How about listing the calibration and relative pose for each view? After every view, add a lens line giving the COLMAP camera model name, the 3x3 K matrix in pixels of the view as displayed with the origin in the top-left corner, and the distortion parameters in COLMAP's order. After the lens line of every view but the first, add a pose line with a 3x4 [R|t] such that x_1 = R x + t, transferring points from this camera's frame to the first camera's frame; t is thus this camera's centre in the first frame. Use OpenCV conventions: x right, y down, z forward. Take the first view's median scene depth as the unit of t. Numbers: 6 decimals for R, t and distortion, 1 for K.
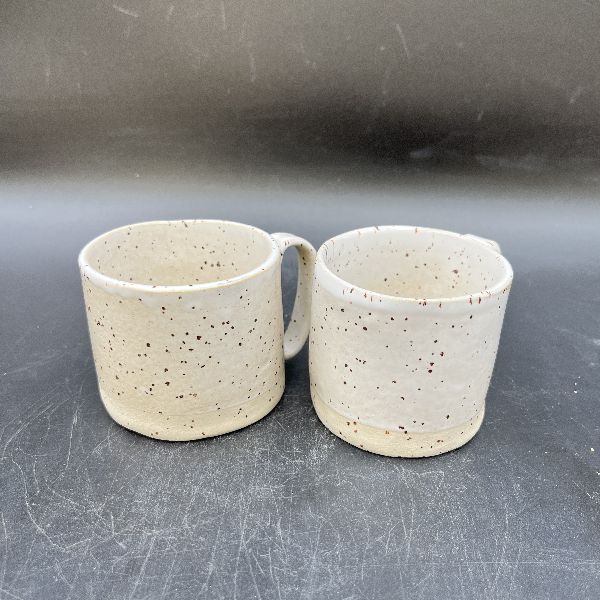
lens RADIAL K [[641.9, 0, 300.0], [0, 641.9, 300.0], [0, 0, 1]] dist [0.009240, 0.007415]
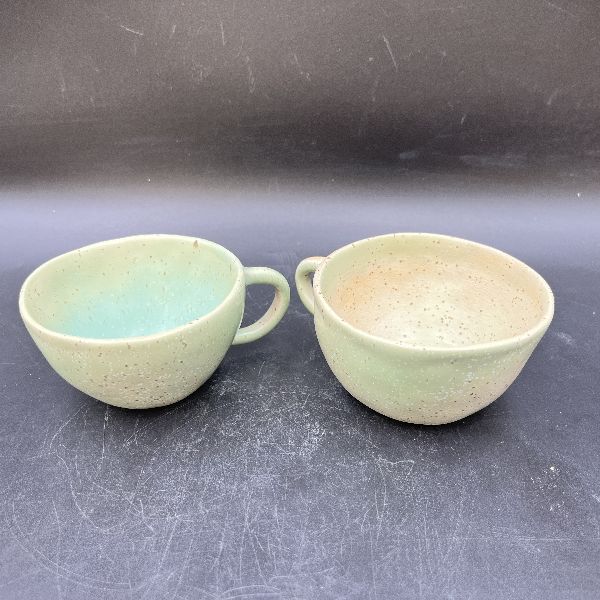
lens RADIAL K [[641.9, 0, 300.0], [0, 641.9, 300.0], [0, 0, 1]] dist [0.009240, 0.007415]
pose [[0.999535, -0.017218, -0.025168, 0.051150], [0.019639, 0.994859, 0.099349, -0.169912], [0.023328, -0.099797, 0.994734, -0.186766]]
